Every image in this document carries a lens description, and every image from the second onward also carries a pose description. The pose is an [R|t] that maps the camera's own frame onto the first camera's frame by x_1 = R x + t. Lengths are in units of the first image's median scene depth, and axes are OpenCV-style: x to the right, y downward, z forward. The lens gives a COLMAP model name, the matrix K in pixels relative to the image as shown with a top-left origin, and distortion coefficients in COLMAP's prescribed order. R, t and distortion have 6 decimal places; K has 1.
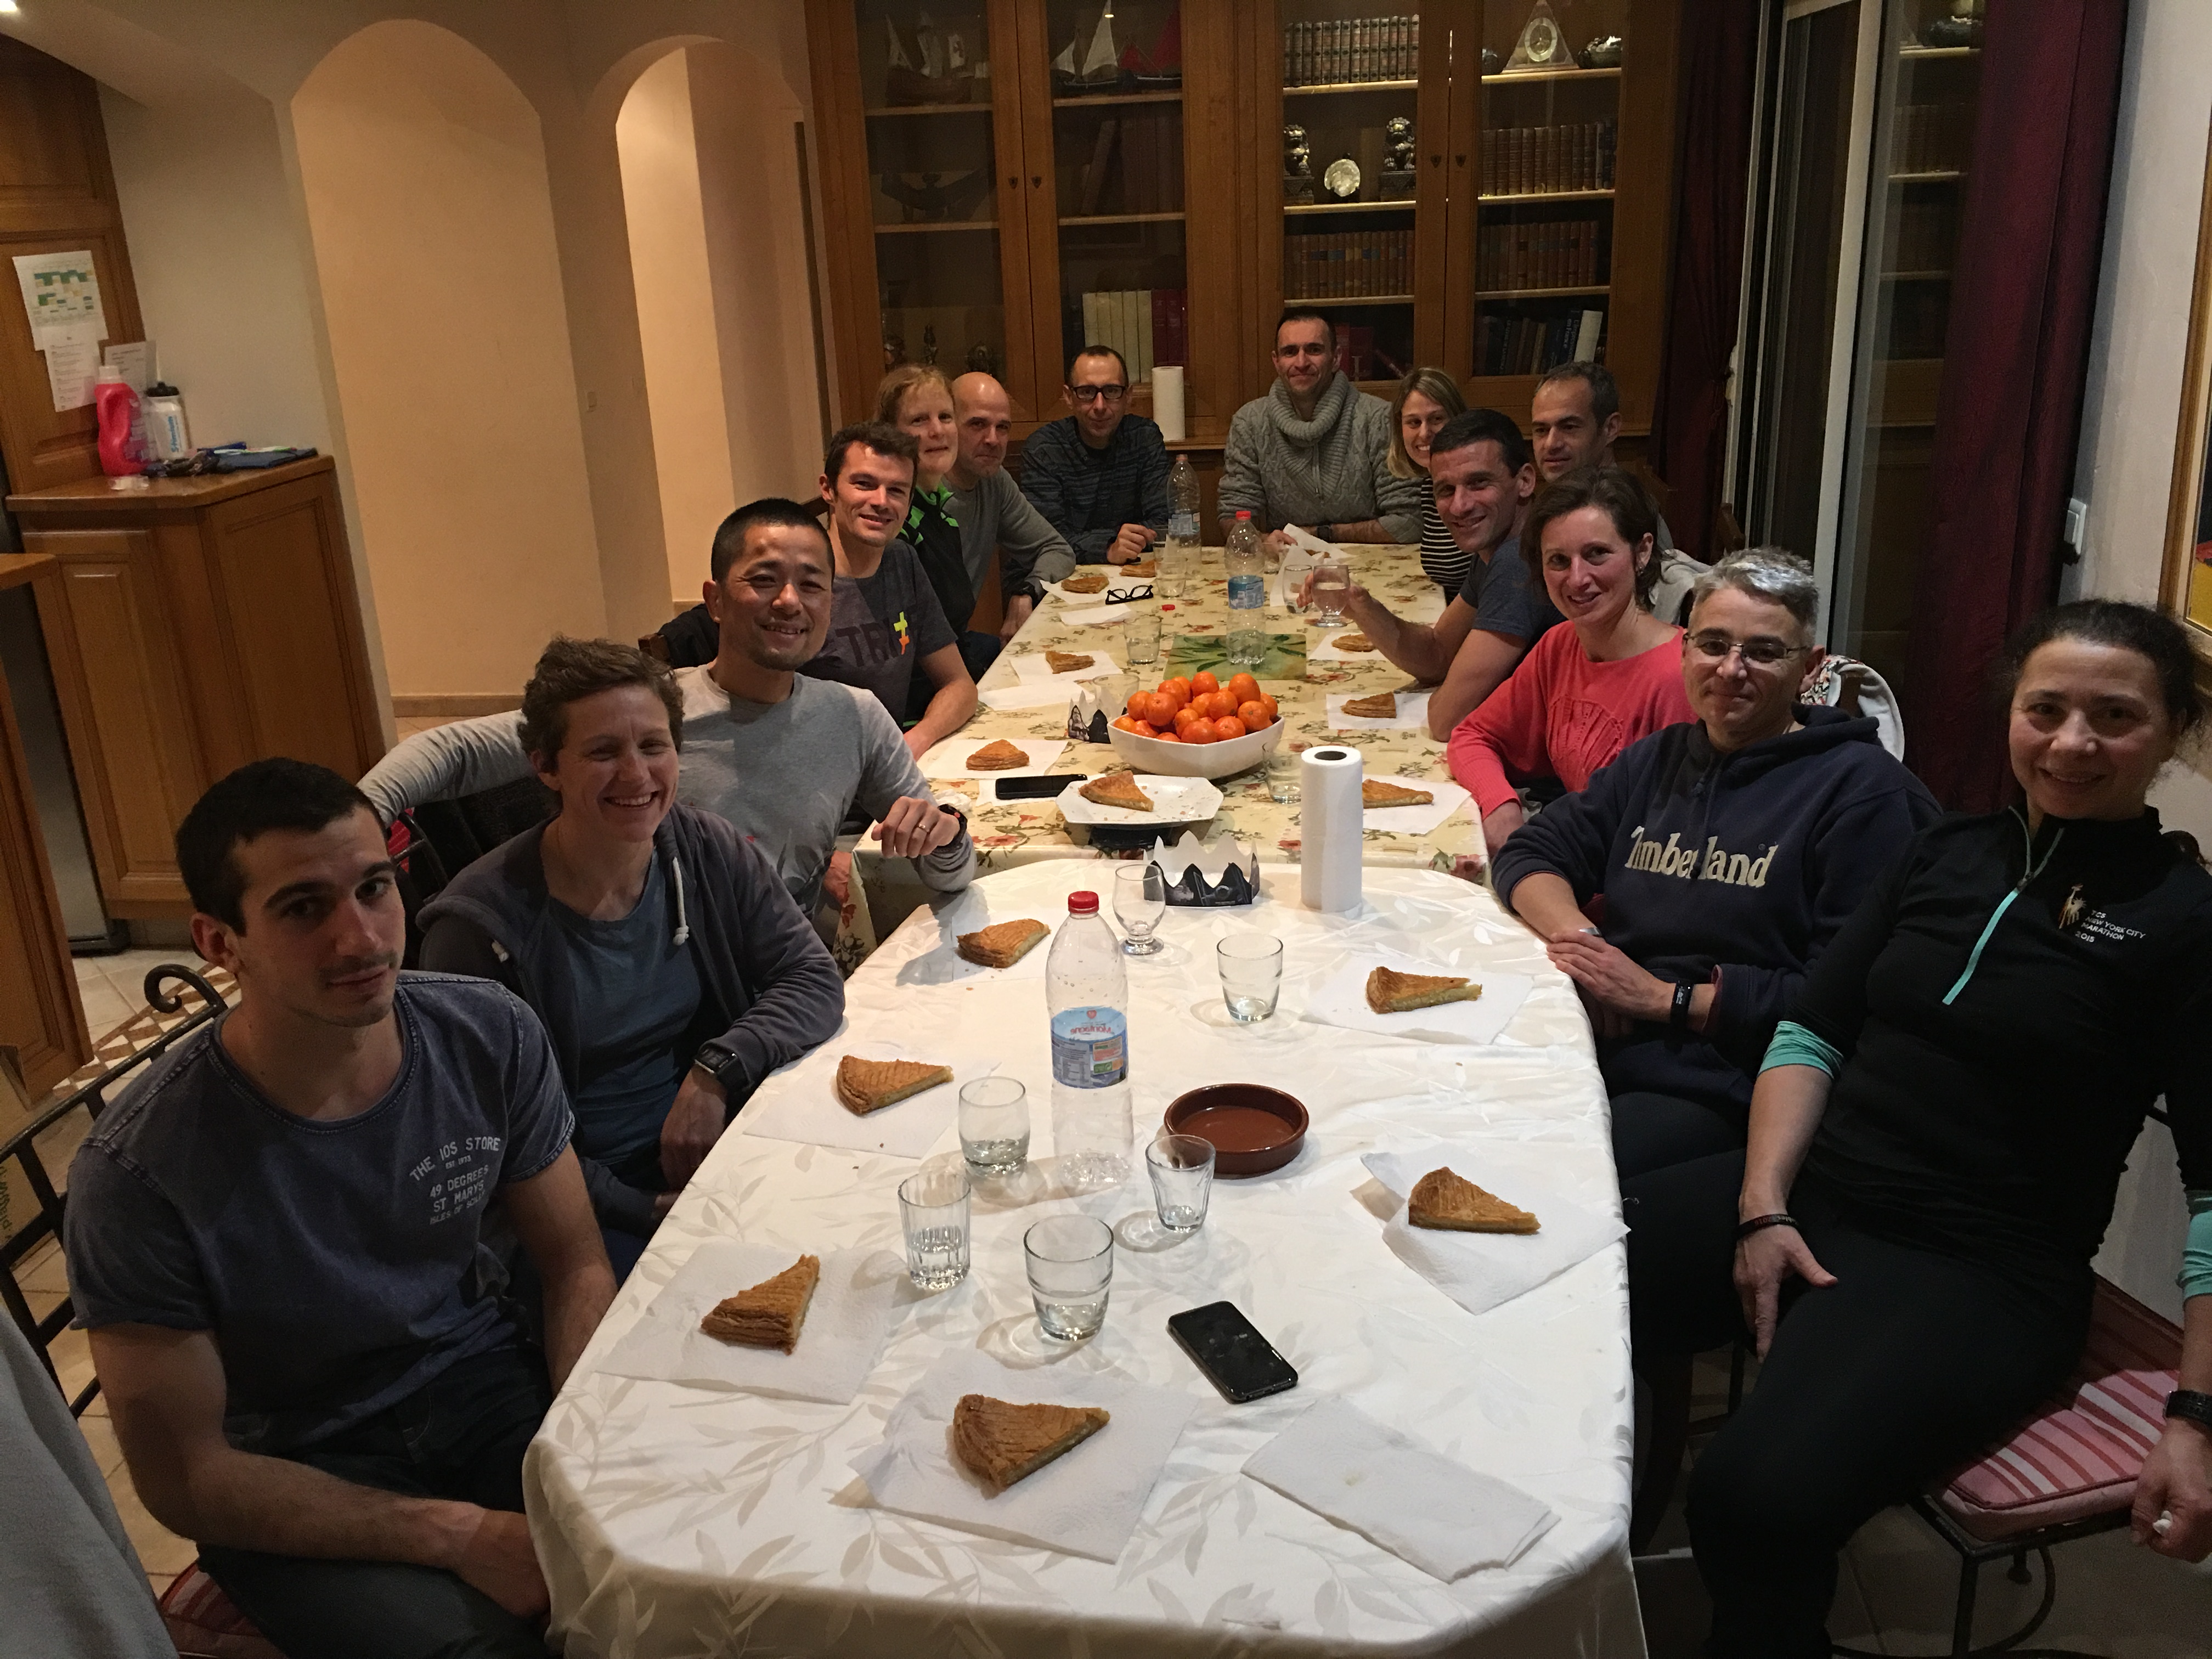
lens RADIAL K [[1866.0, 0, 1098.1], [0, 1866.0, 813.8], [0, 0, 1]] dist [0.067311, -0.096492]
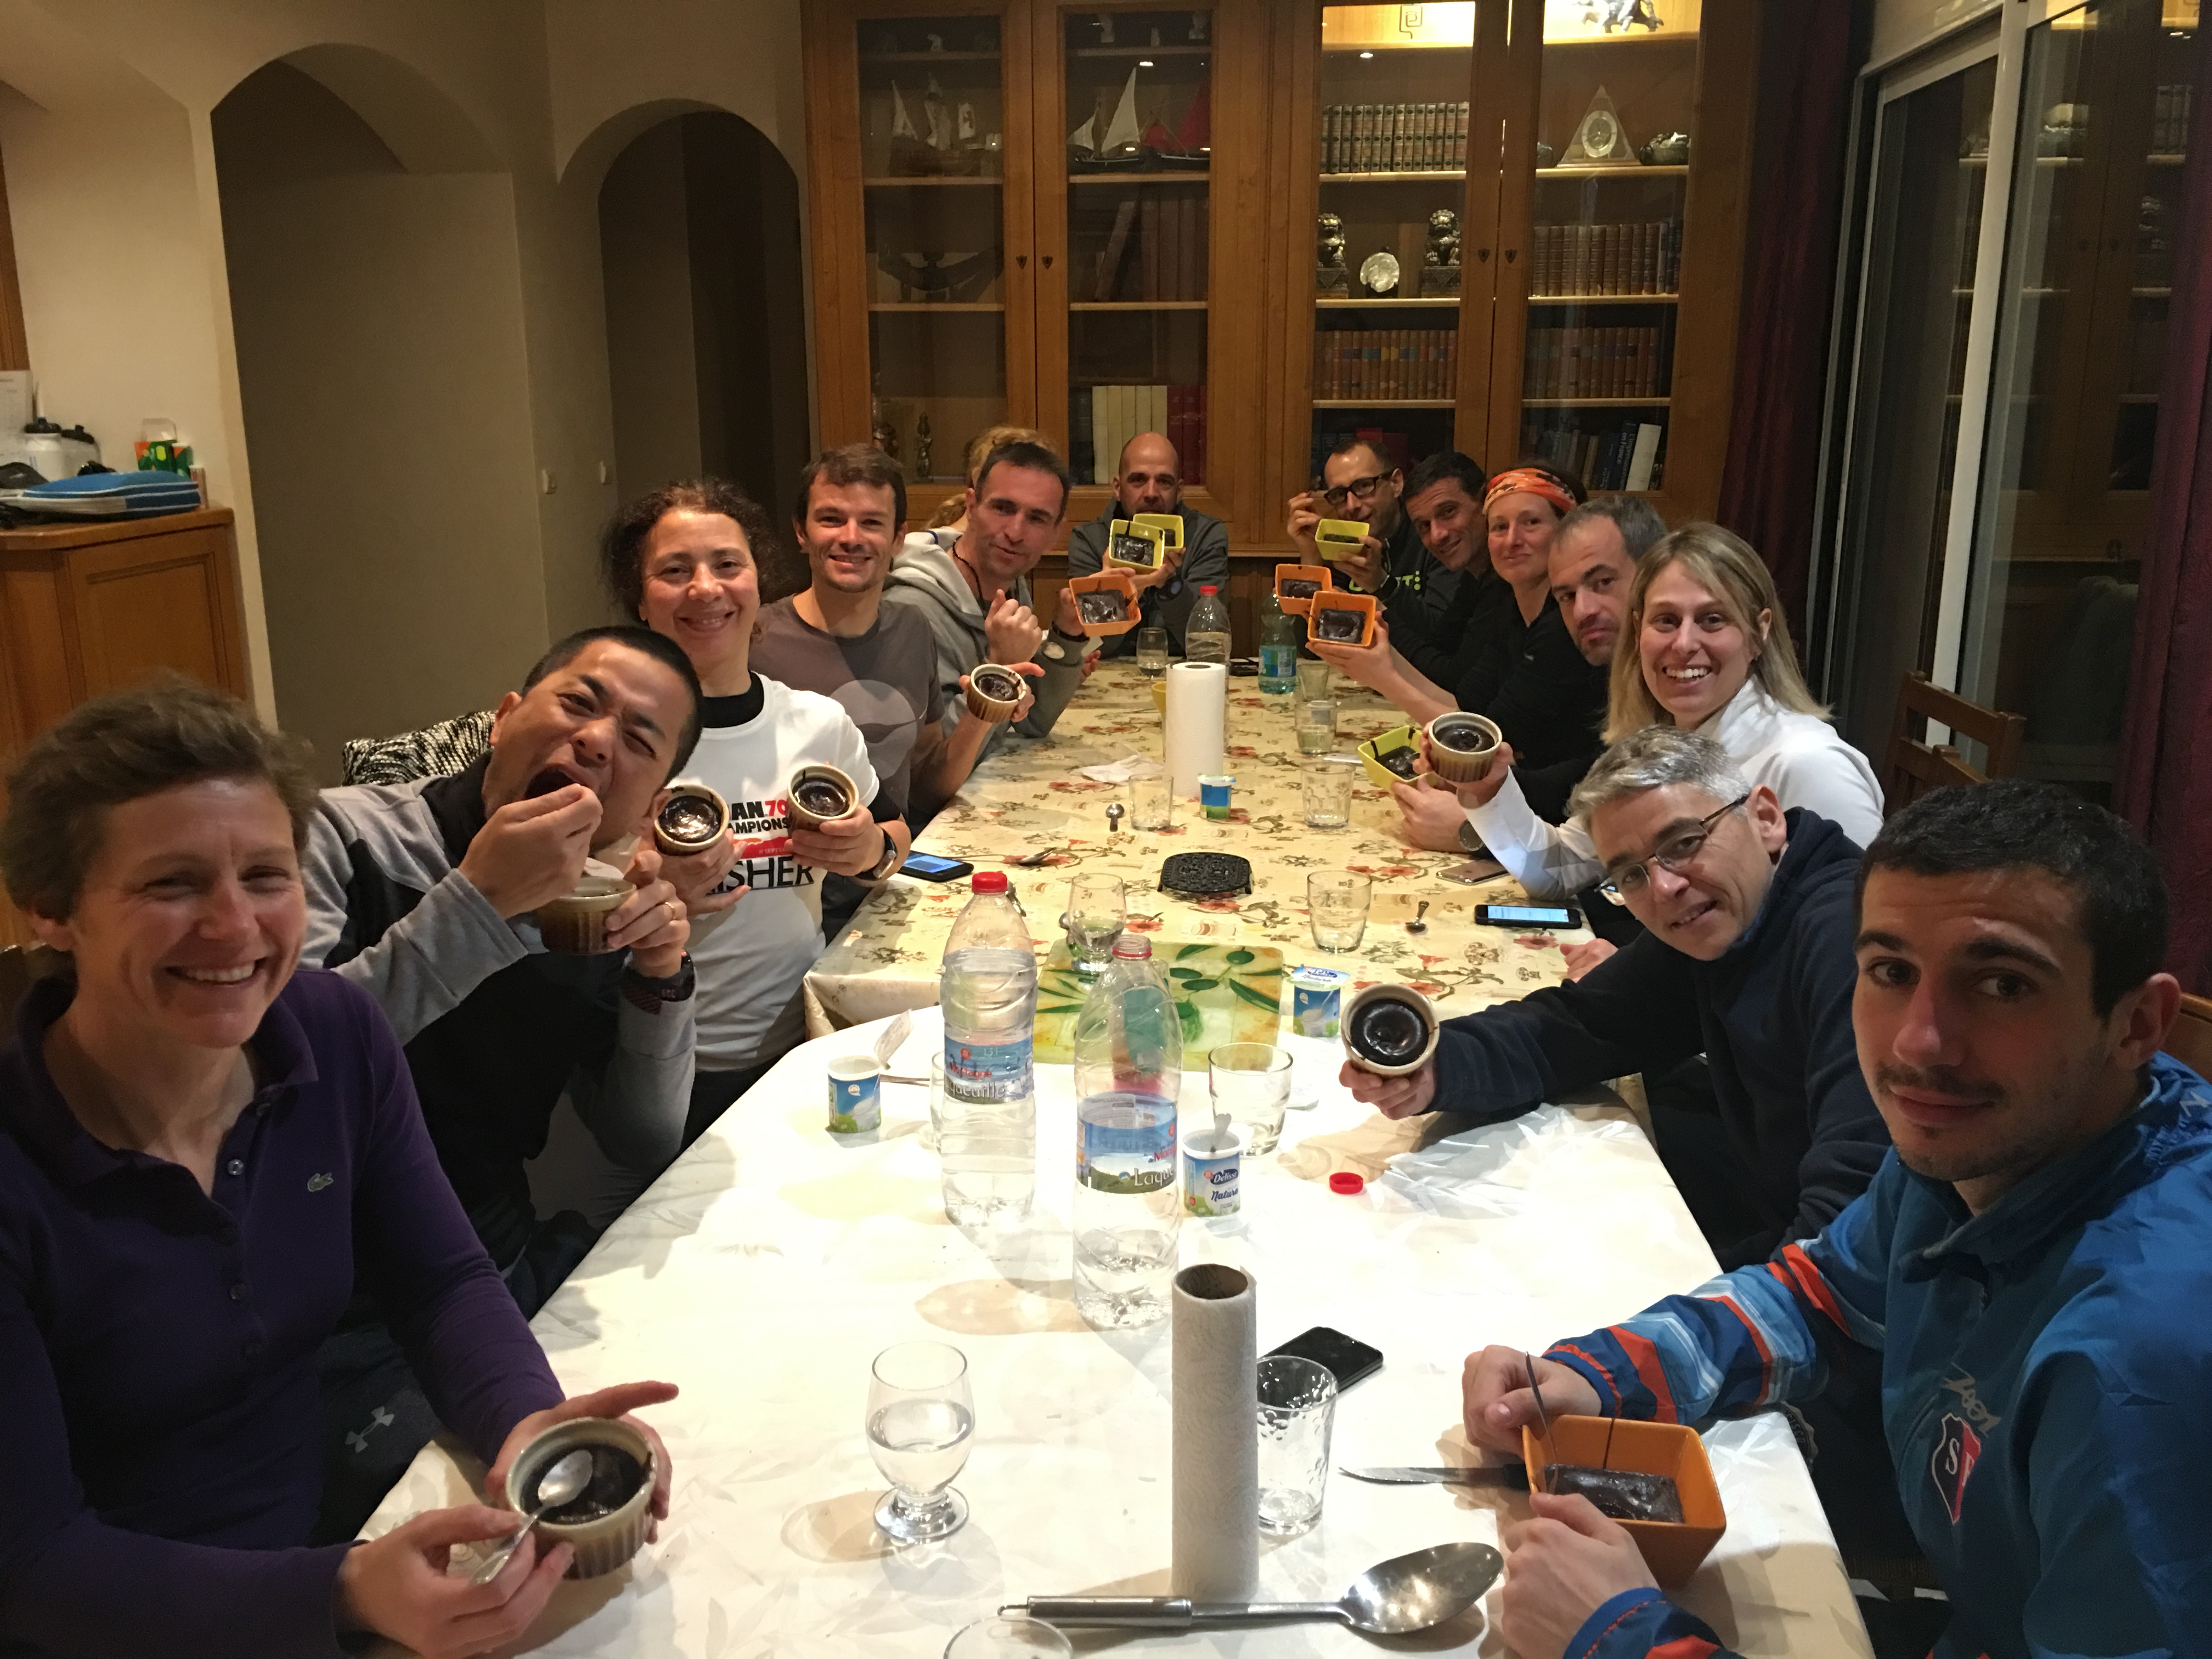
lens RADIAL K [[1866.0, 0, 1098.1], [0, 1866.0, 813.8], [0, 0, 1]] dist [0.067311, -0.096492]
pose [[0.999241, 0.038955, 0.000407, 0.002198], [-0.038836, 0.996896, -0.068479, -0.006212], [-0.003074, 0.068412, 0.997652, 0.104151]]
